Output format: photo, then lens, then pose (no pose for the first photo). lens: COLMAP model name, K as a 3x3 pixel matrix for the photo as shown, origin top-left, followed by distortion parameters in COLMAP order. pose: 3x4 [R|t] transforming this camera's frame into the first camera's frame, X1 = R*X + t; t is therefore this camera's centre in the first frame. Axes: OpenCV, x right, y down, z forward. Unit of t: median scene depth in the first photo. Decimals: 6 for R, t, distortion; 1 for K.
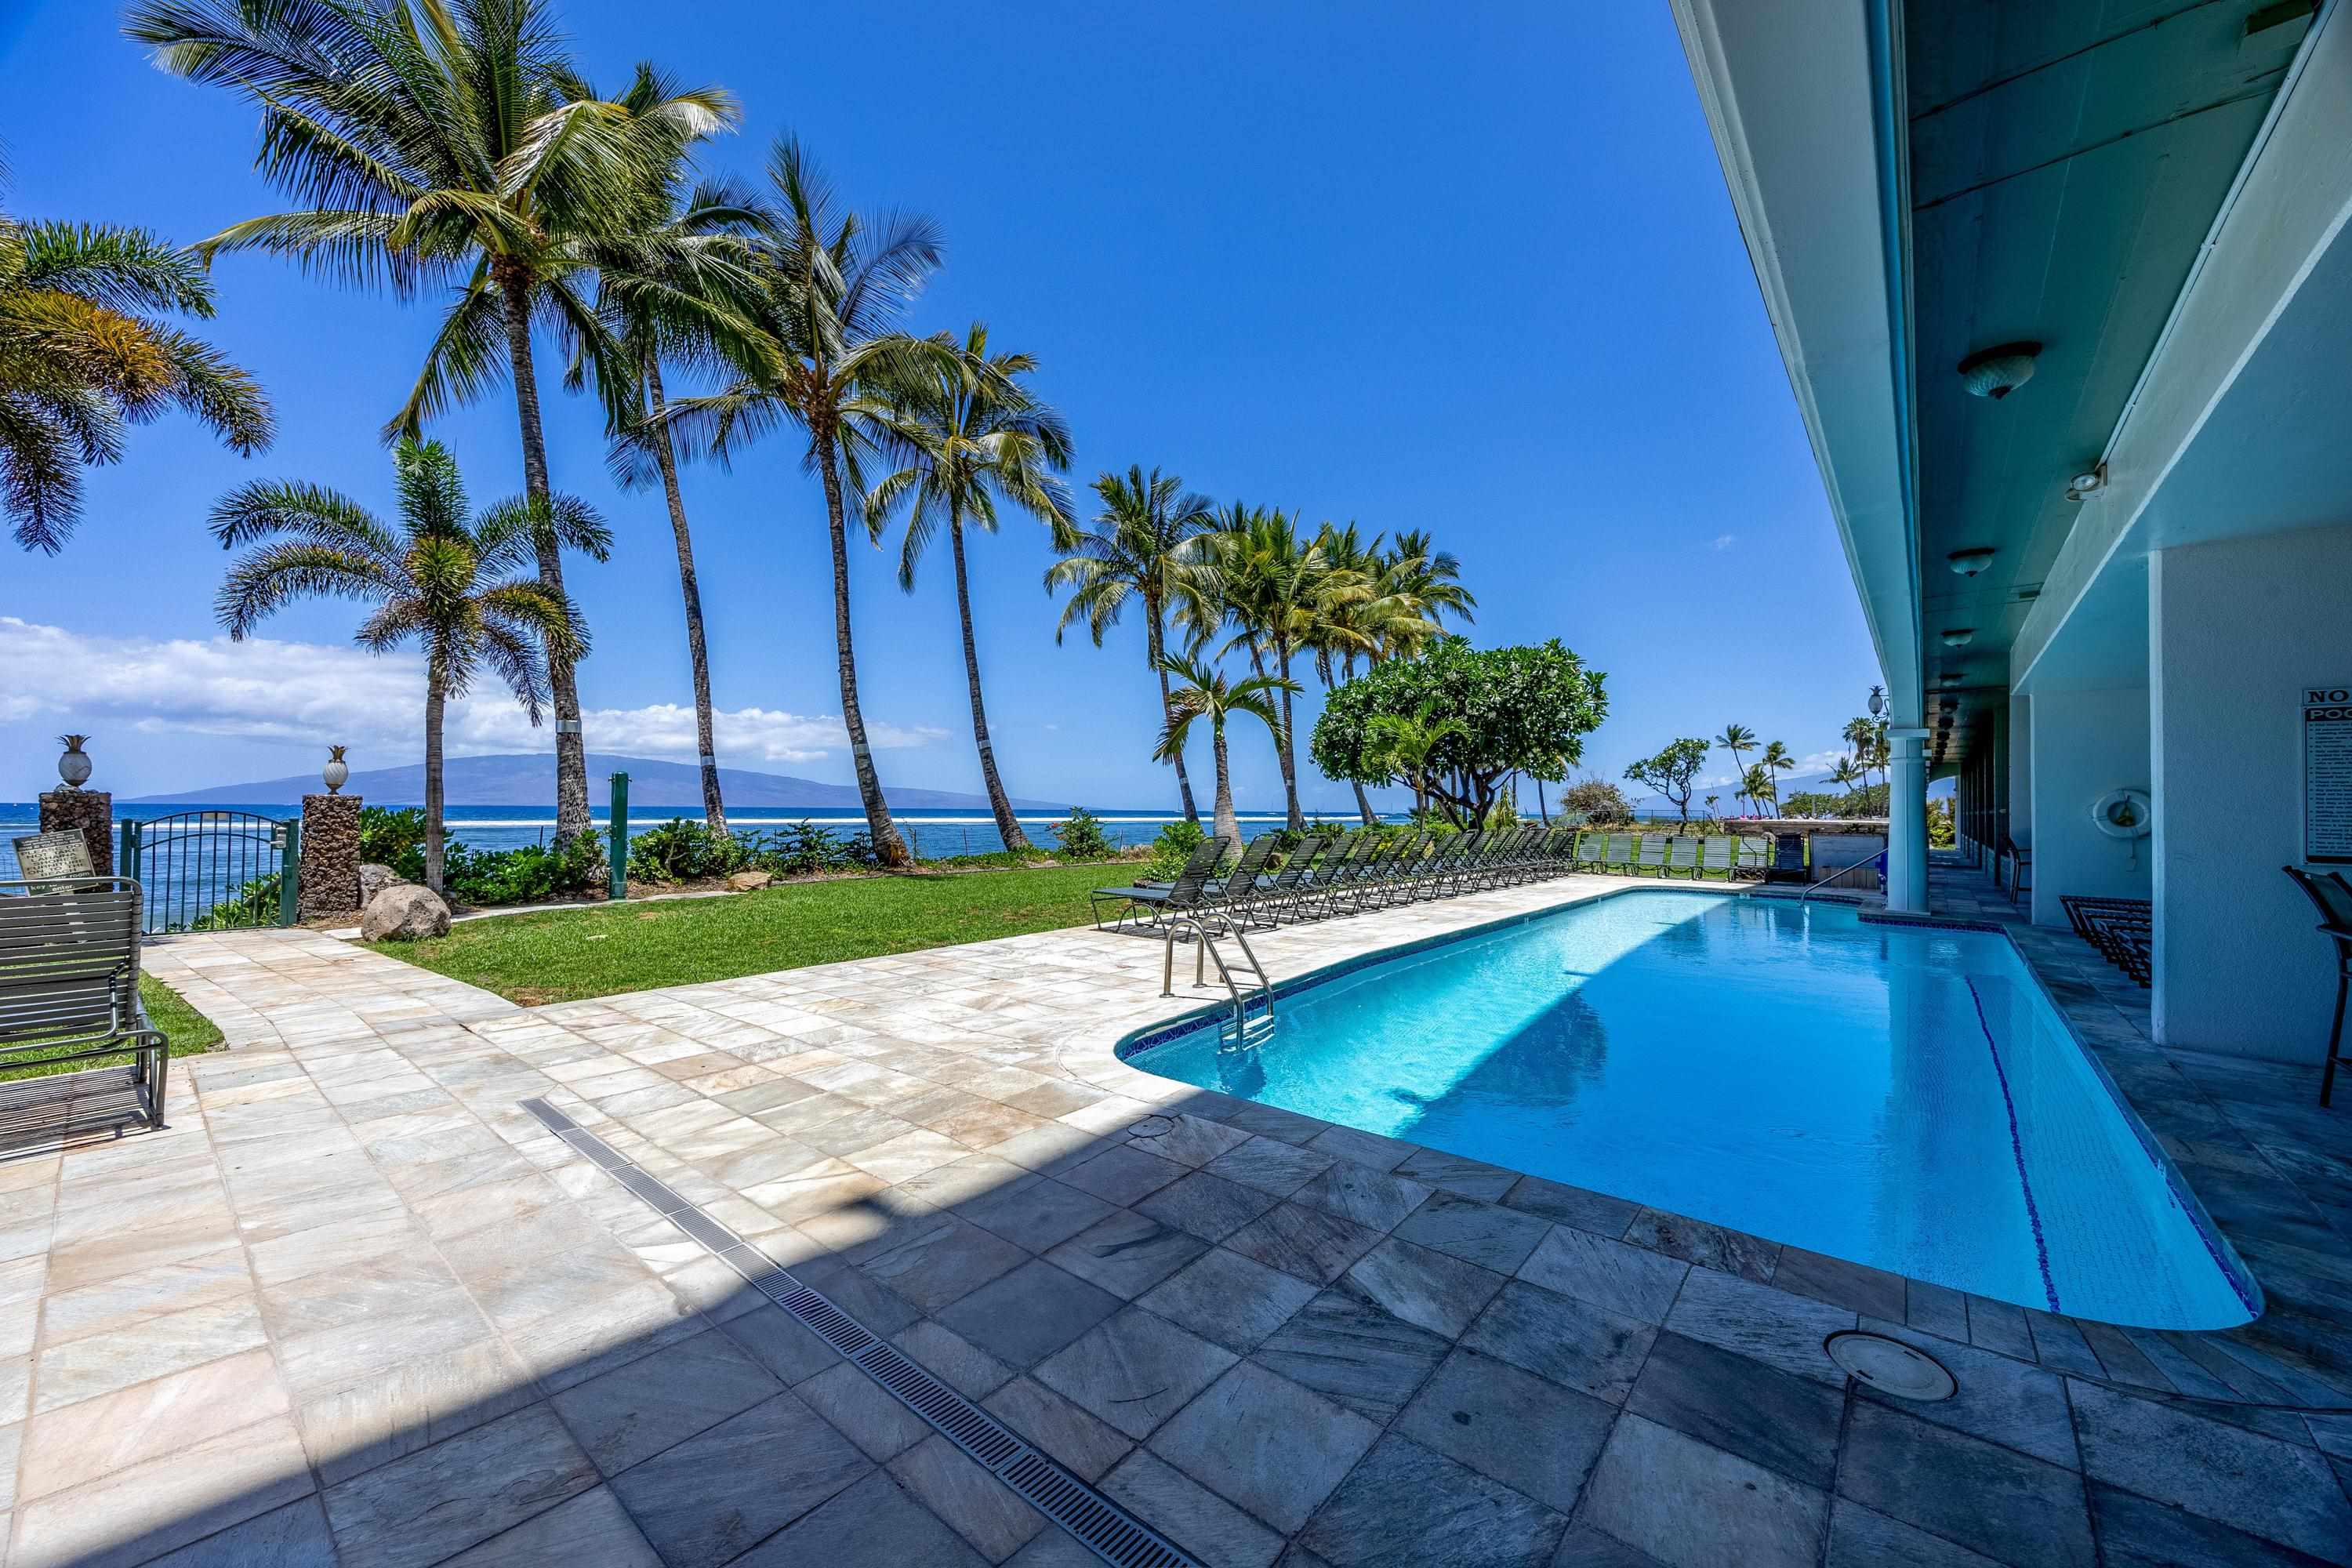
lens RADIAL K [[898.5, 0, 1174.8], [0, 898.5, 797.5], [0, 0, 1]] dist [0.002007, -0.000871]
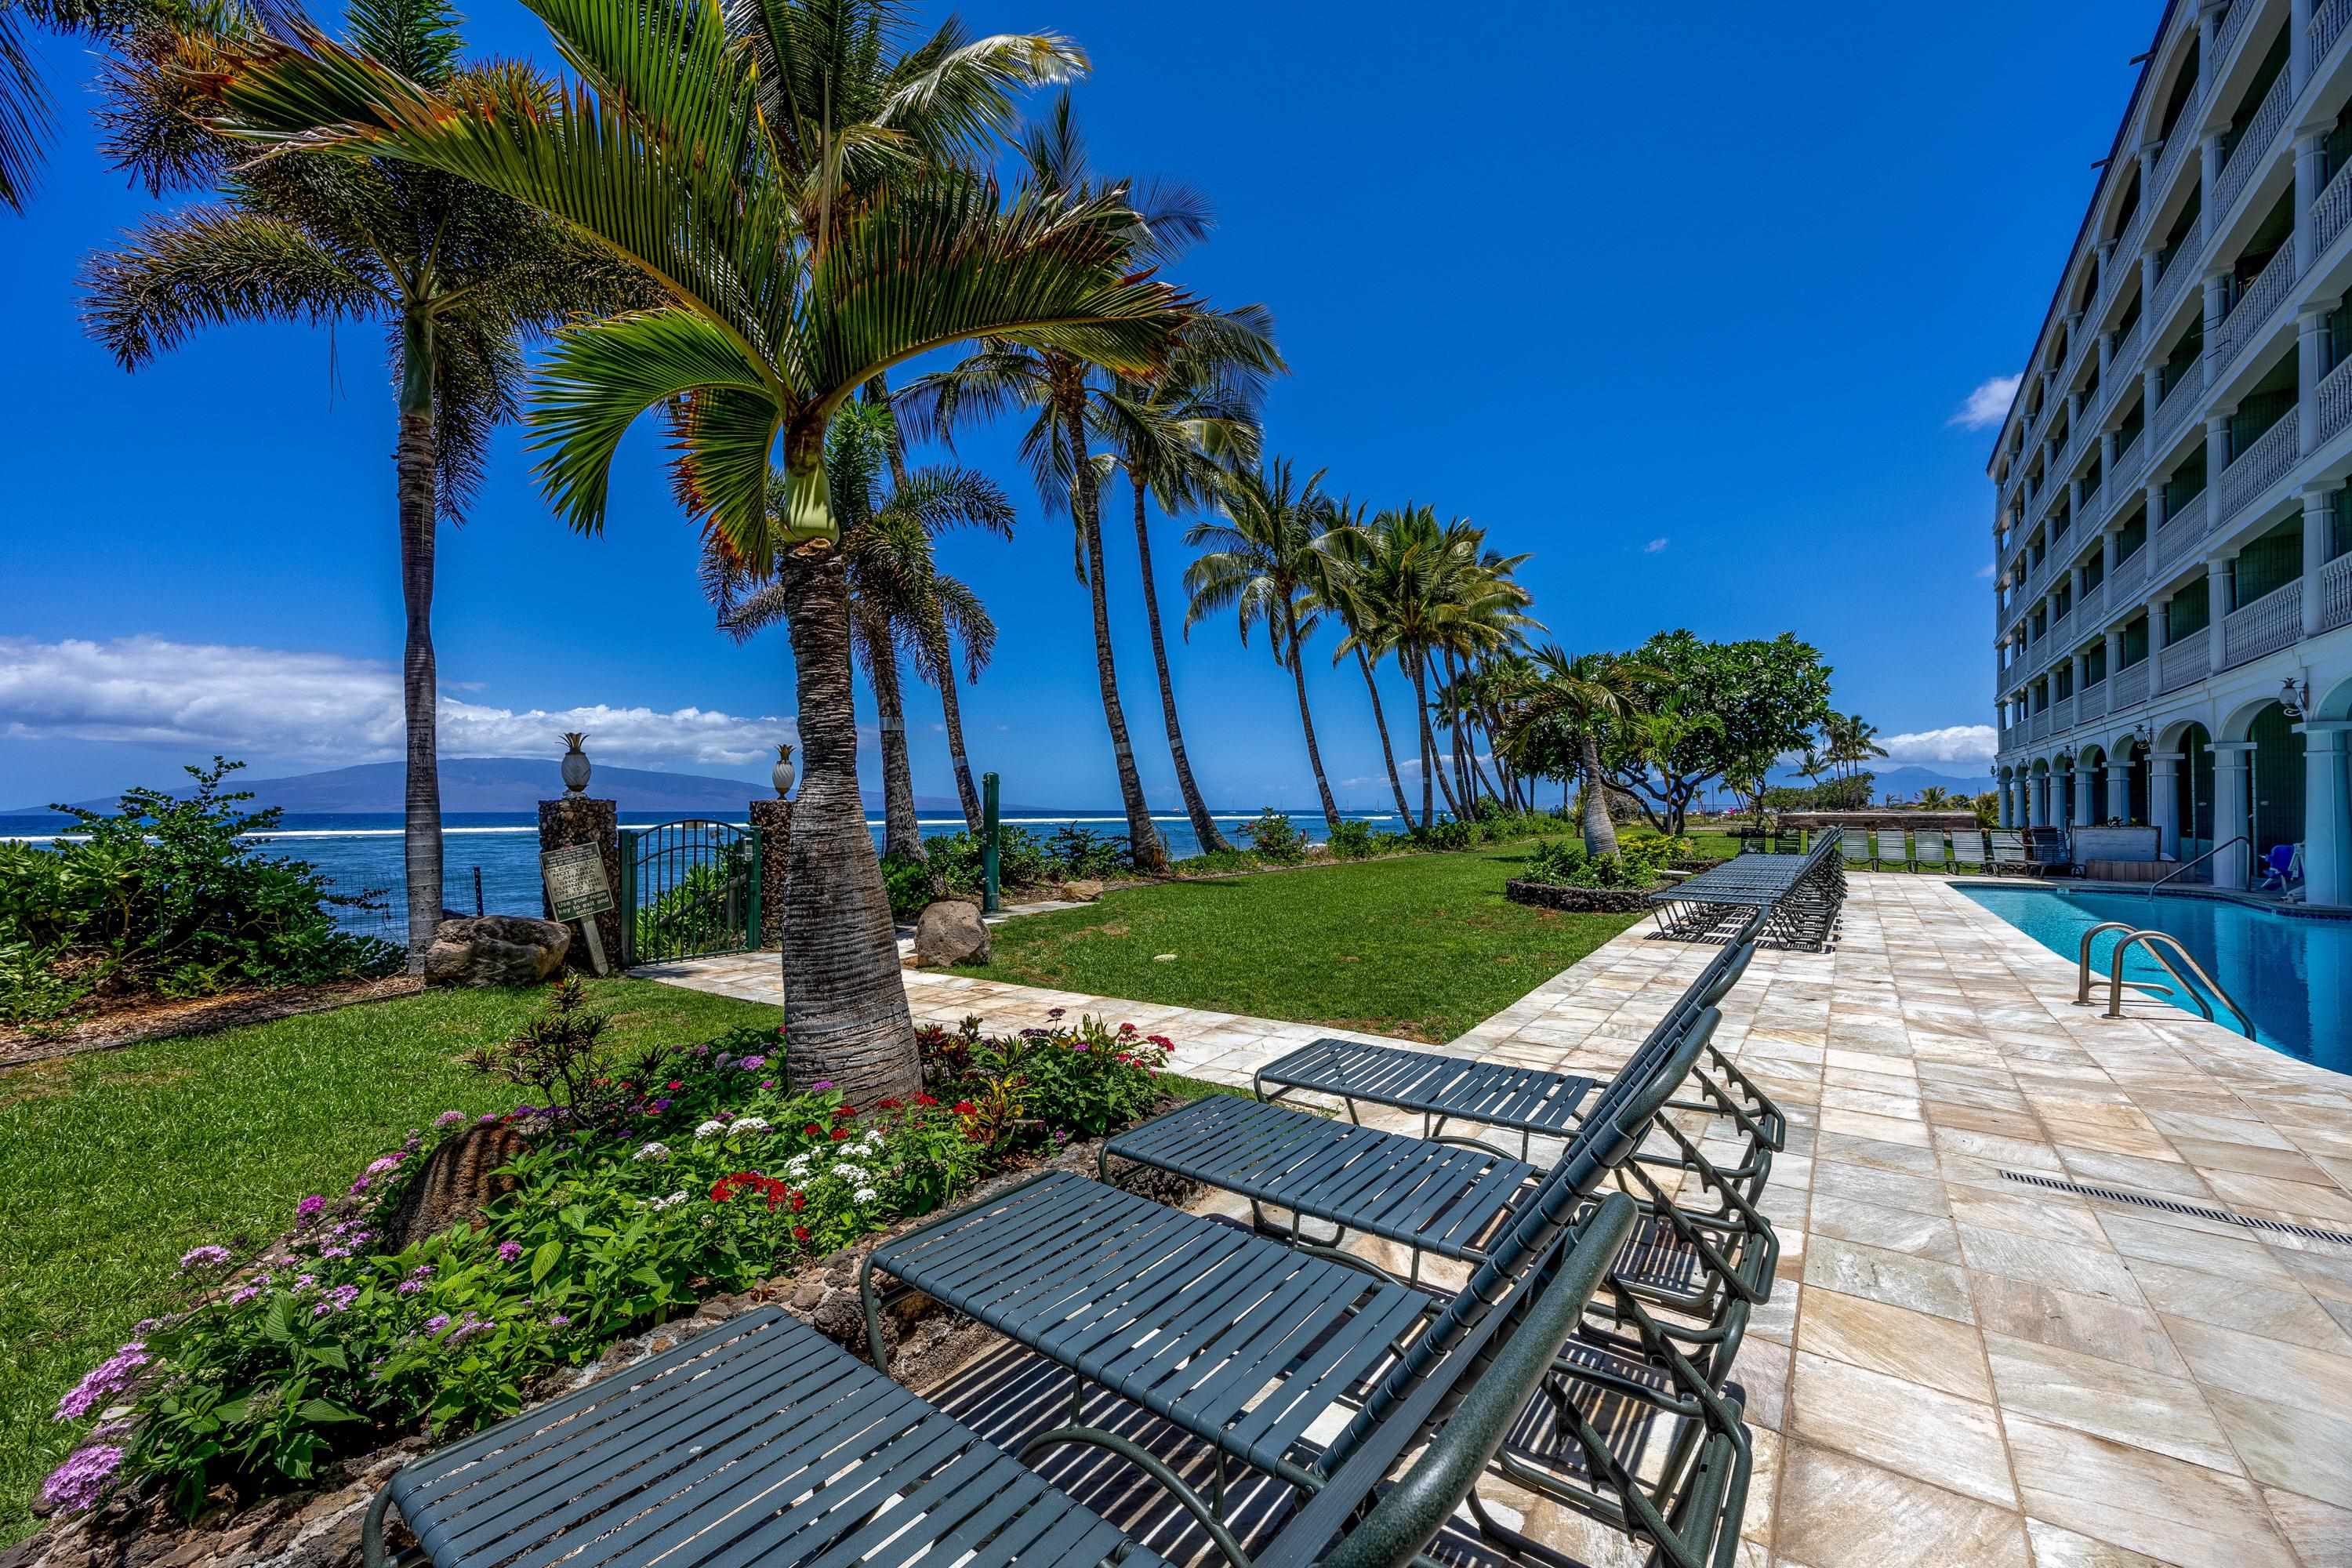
lens RADIAL K [[898.5, 0, 1174.8], [0, 898.5, 797.5], [0, 0, 1]] dist [0.002007, -0.000871]
pose [[0.998527, -0.009363, 0.053451, -0.681846], [0.009354, 0.999956, 0.000419, -0.002777], [-0.053453, 0.000081, 0.998570, 0.109123]]
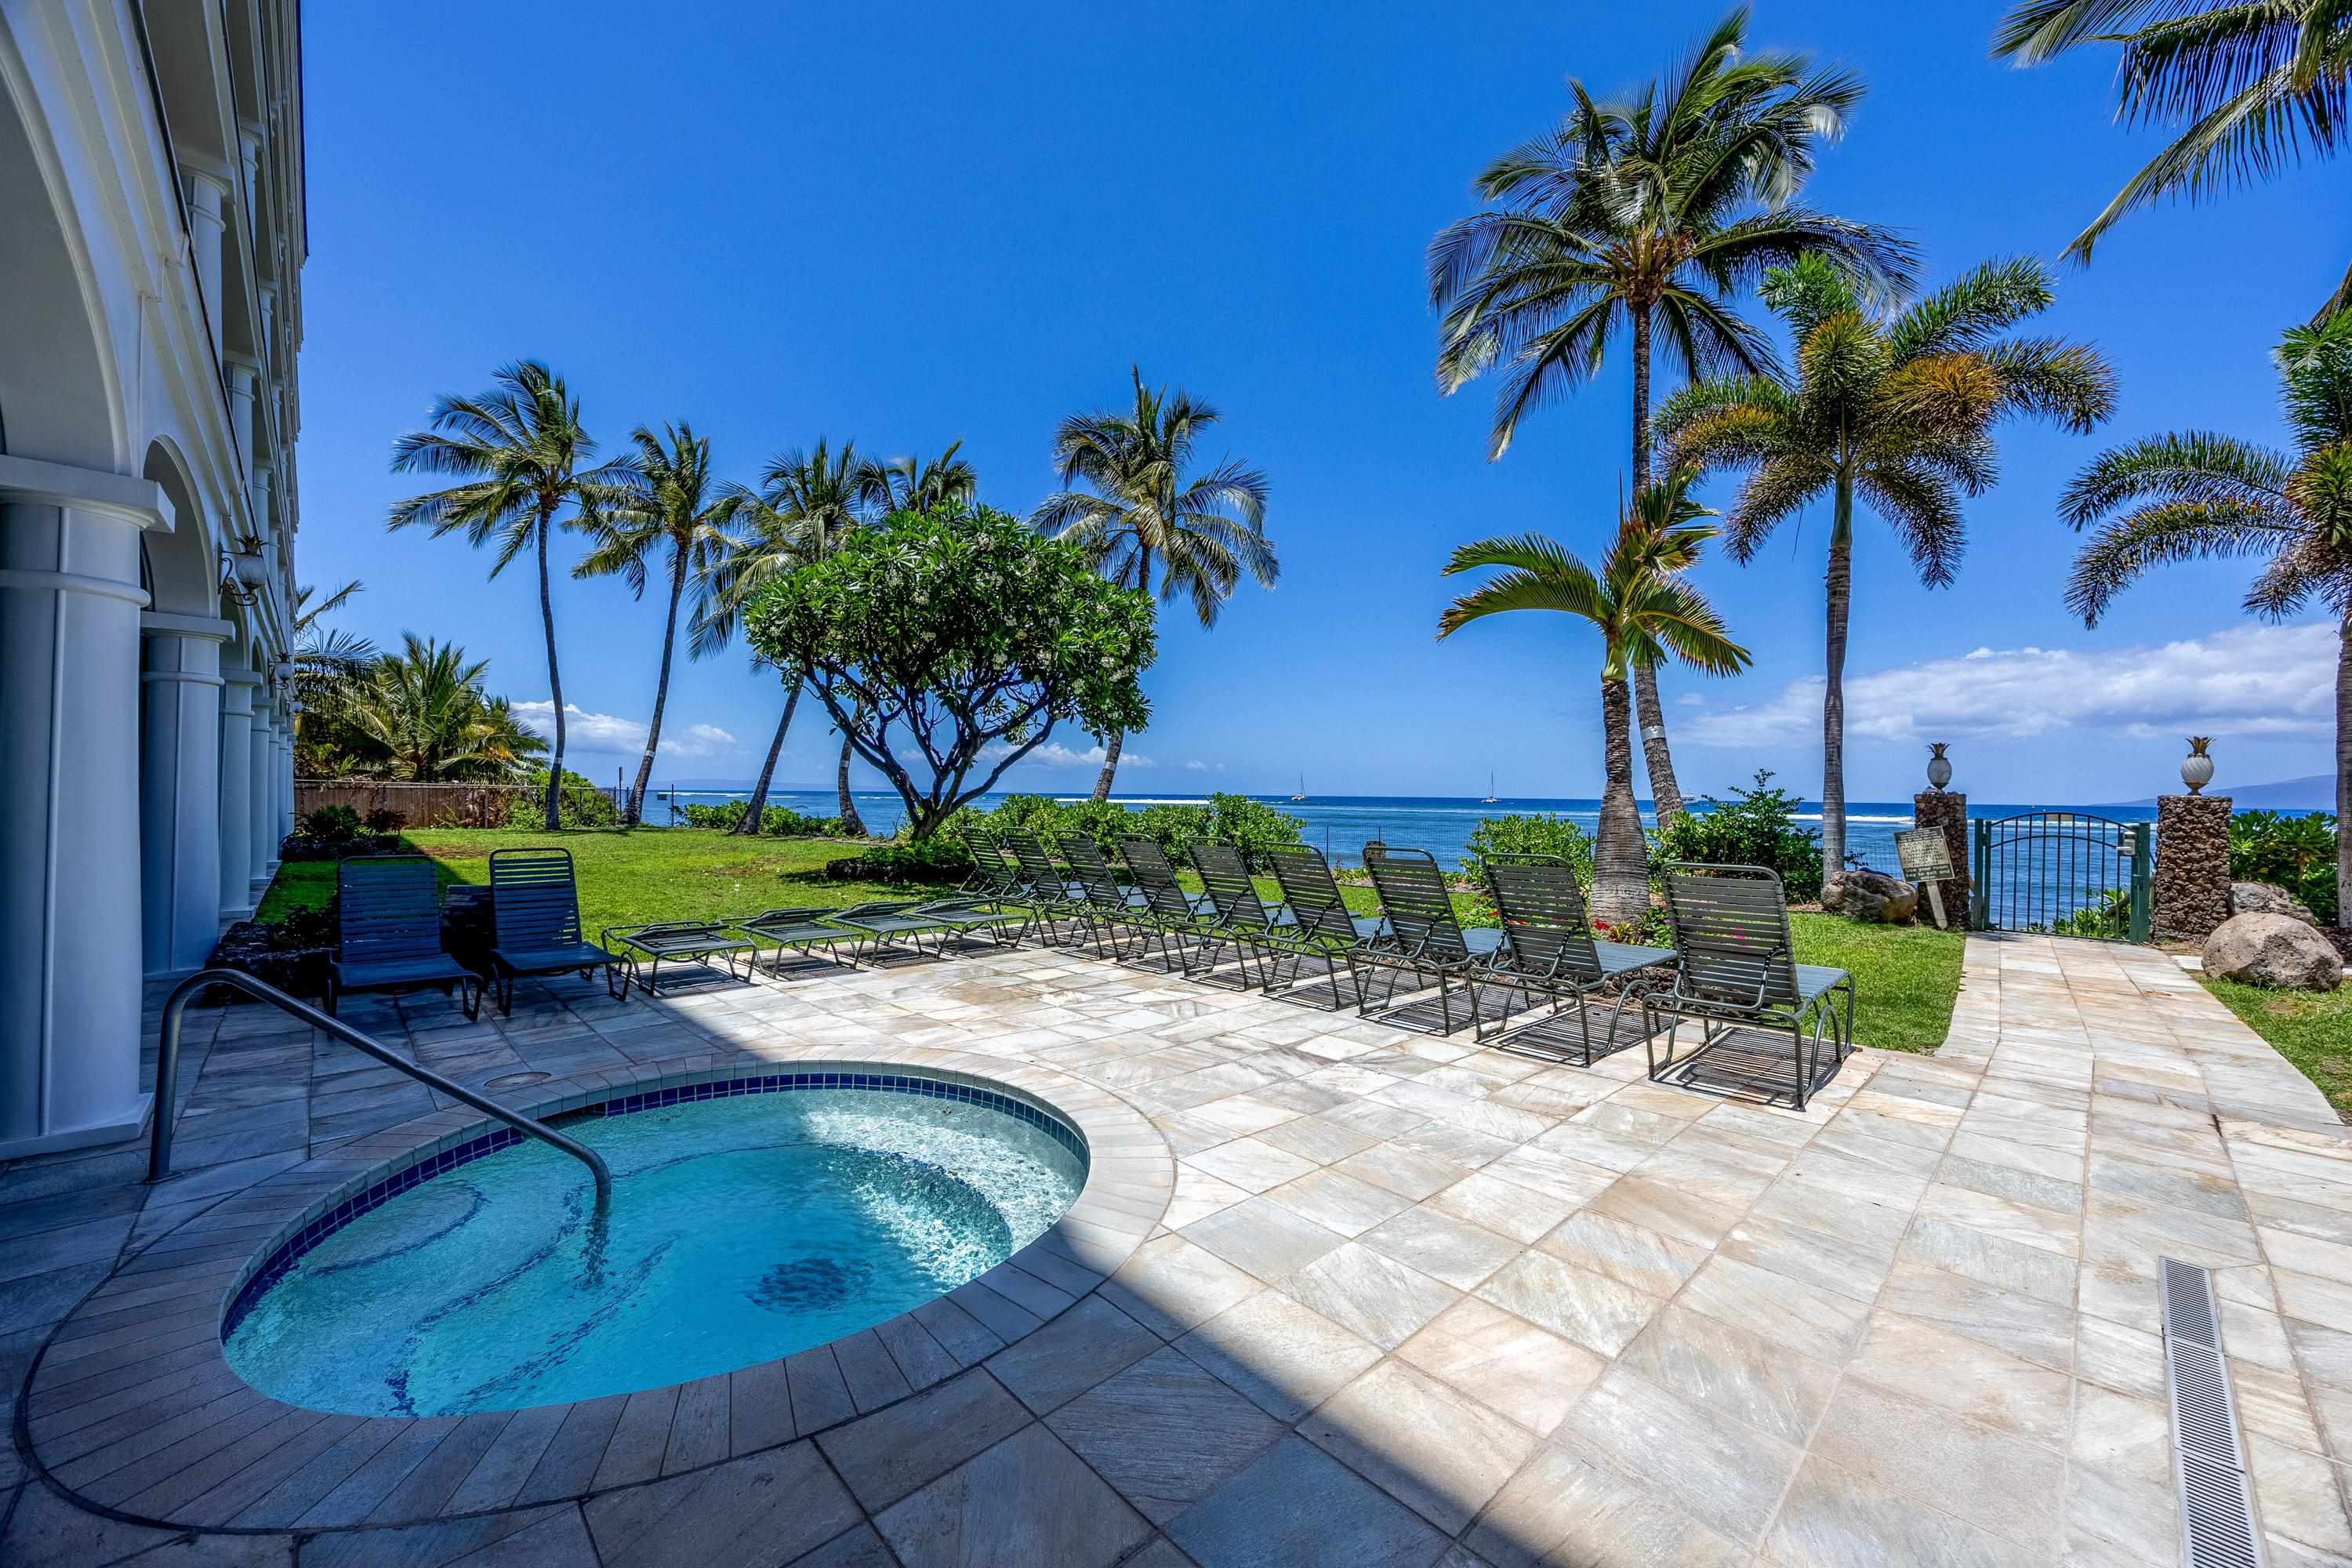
lens RADIAL K [[898.5, 0, 1174.8], [0, 898.5, 797.5], [0, 0, 1]] dist [0.002007, -0.000871]
pose [[-0.104050, -0.001355, -0.994571, -0.000763], [-0.002193, 0.999997, -0.001133, 0.002165], [0.994570, 0.002063, -0.104052, 0.158693]]
